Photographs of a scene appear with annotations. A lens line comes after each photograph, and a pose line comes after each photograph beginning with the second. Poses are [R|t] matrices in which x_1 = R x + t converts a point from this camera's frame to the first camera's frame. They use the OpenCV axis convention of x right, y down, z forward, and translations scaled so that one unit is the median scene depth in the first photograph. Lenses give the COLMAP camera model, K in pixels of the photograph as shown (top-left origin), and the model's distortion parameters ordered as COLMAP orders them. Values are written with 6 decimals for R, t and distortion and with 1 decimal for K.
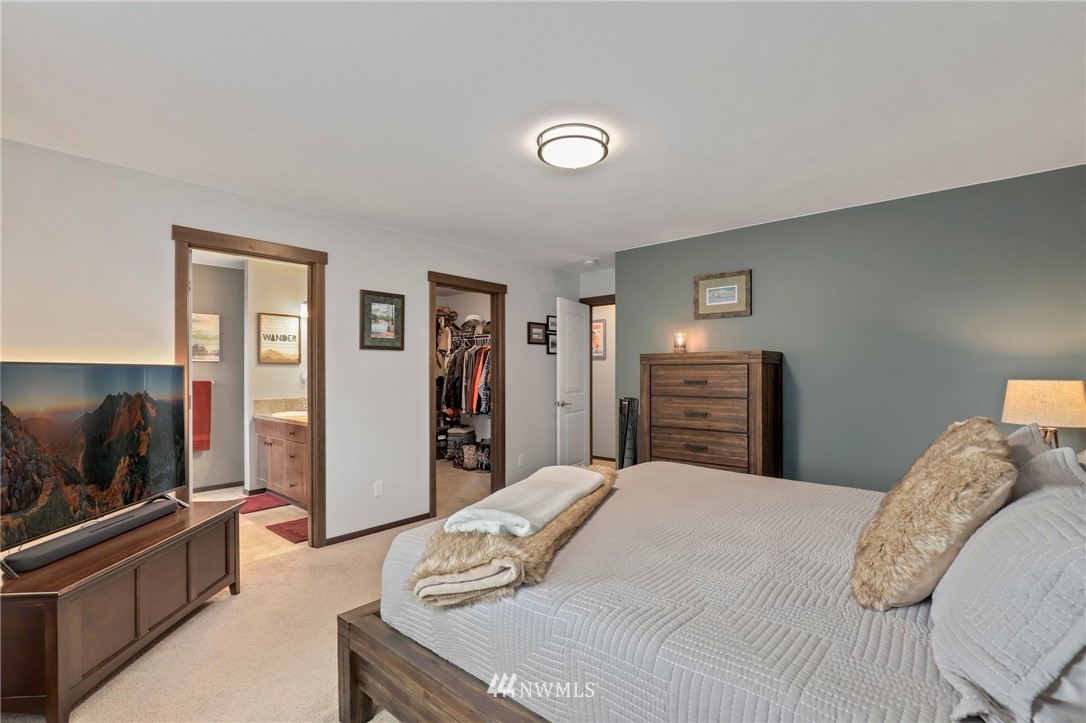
lens RADIAL K [[502.4, 0, 547.3], [0, 502.4, 369.5], [0, 0, 1]] dist [0.010817, -0.001497]
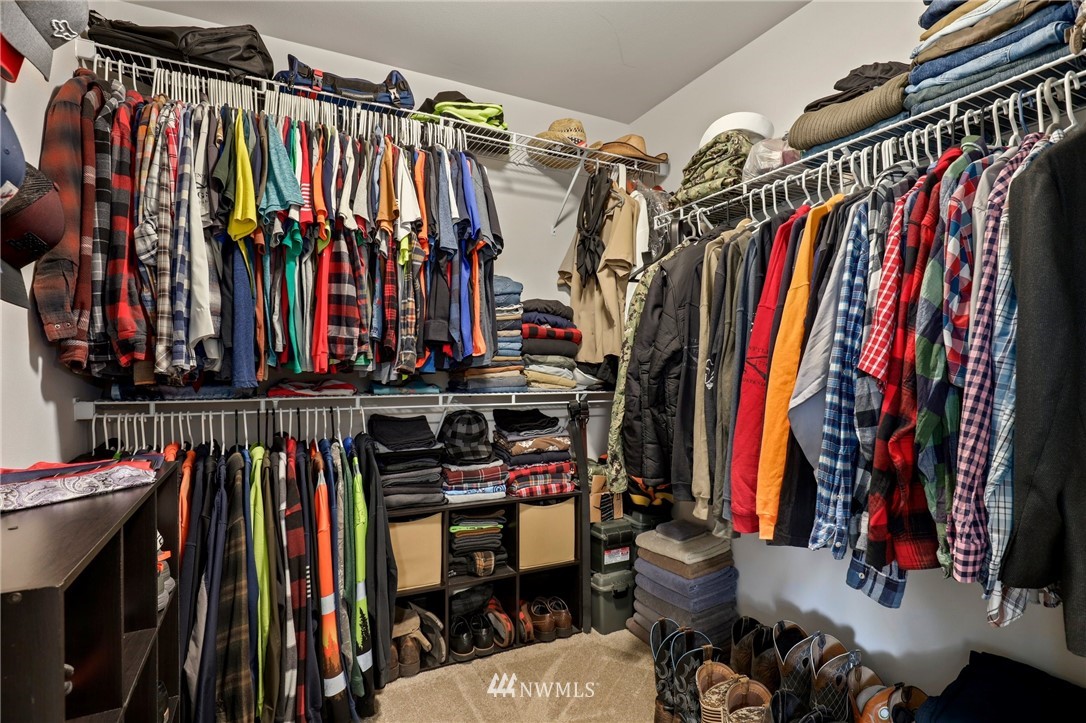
lens RADIAL K [[502.4, 0, 547.3], [0, 502.4, 369.5], [0, 0, 1]] dist [0.010817, -0.001497]
pose [[0.919872, 0.006352, -0.392167, -0.147075], [-0.002945, 0.999953, 0.009289, 0.021284], [0.392207, -0.007390, 0.919847, 0.798922]]
